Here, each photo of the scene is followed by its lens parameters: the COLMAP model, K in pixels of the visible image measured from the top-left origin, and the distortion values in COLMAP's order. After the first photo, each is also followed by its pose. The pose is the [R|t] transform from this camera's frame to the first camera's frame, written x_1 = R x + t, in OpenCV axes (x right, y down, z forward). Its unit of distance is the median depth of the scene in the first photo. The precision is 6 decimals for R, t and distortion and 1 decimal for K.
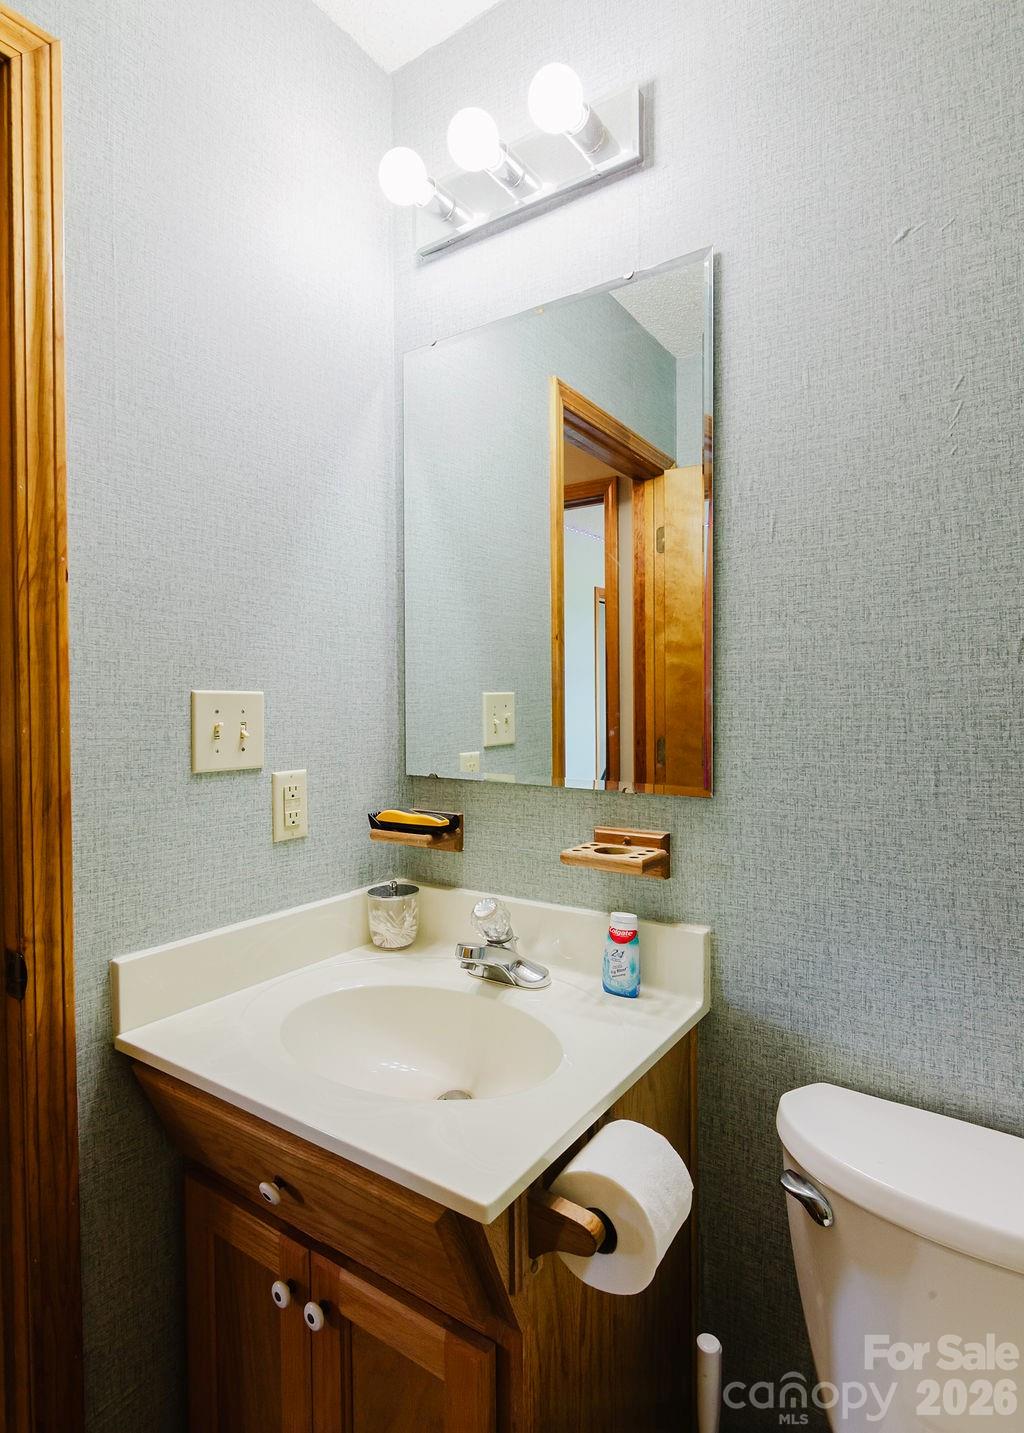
lens RADIAL K [[760.9, 0, 521.3], [0, 760.9, 717.1], [0, 0, 1]] dist [-0.006176, -0.002177]
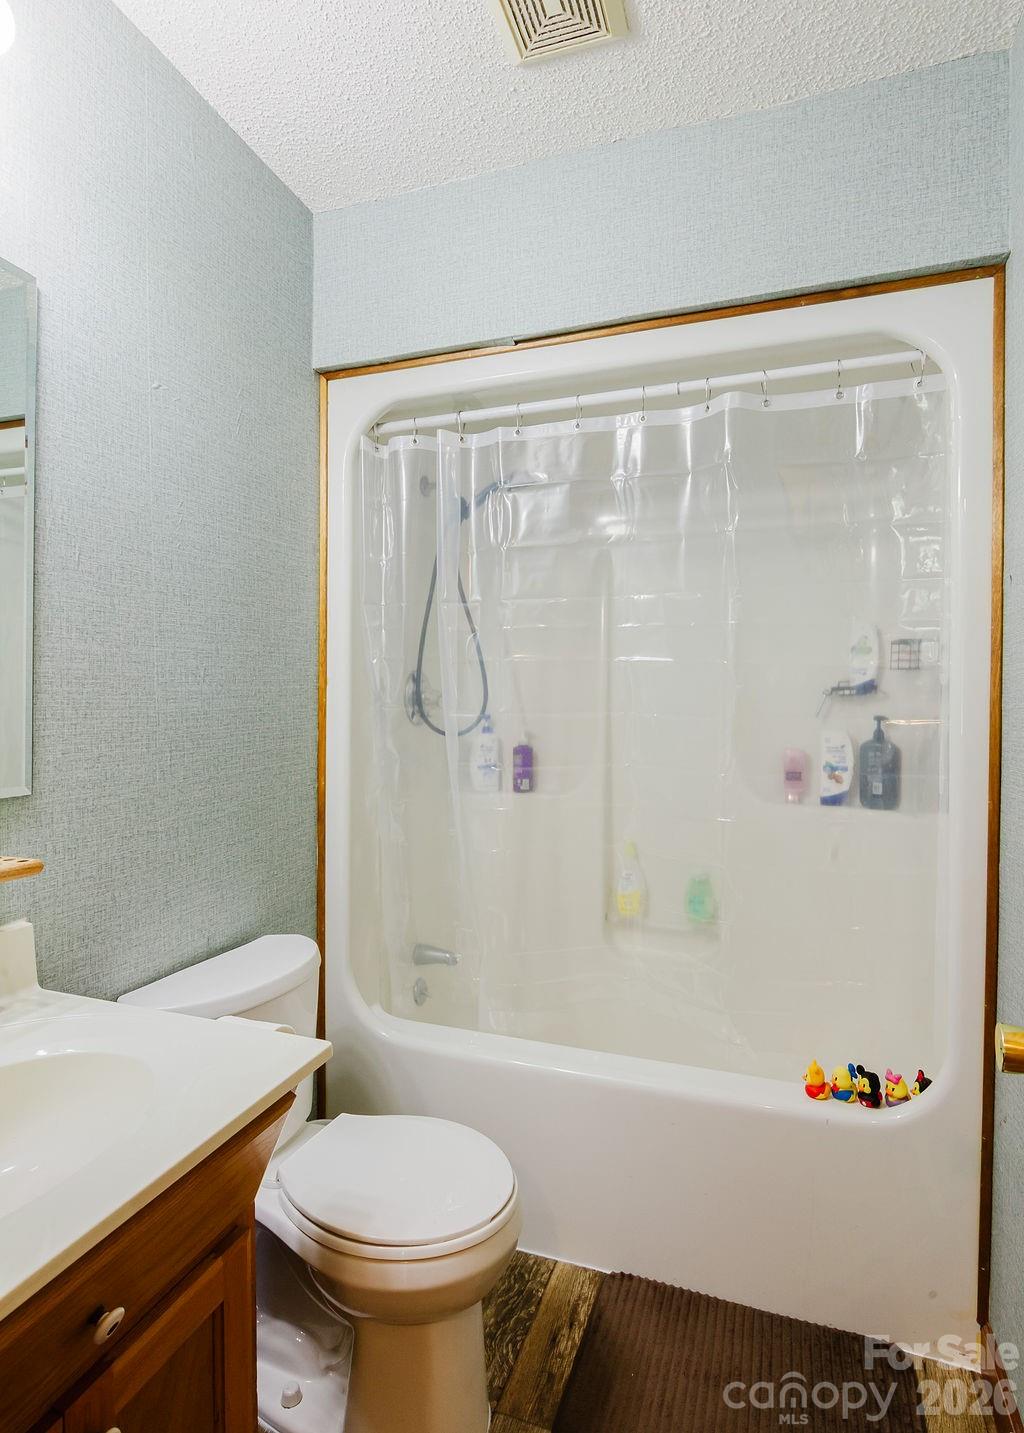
lens RADIAL K [[760.9, 0, 513.5], [0, 760.9, 711.7], [0, 0, 1]] dist [-0.006176, -0.002177]
pose [[-0.256816, -0.008539, 0.966423, -1.035556], [0.007263, 0.999916, 0.010765, -0.017303], [-0.966433, 0.009783, -0.256732, 0.678050]]
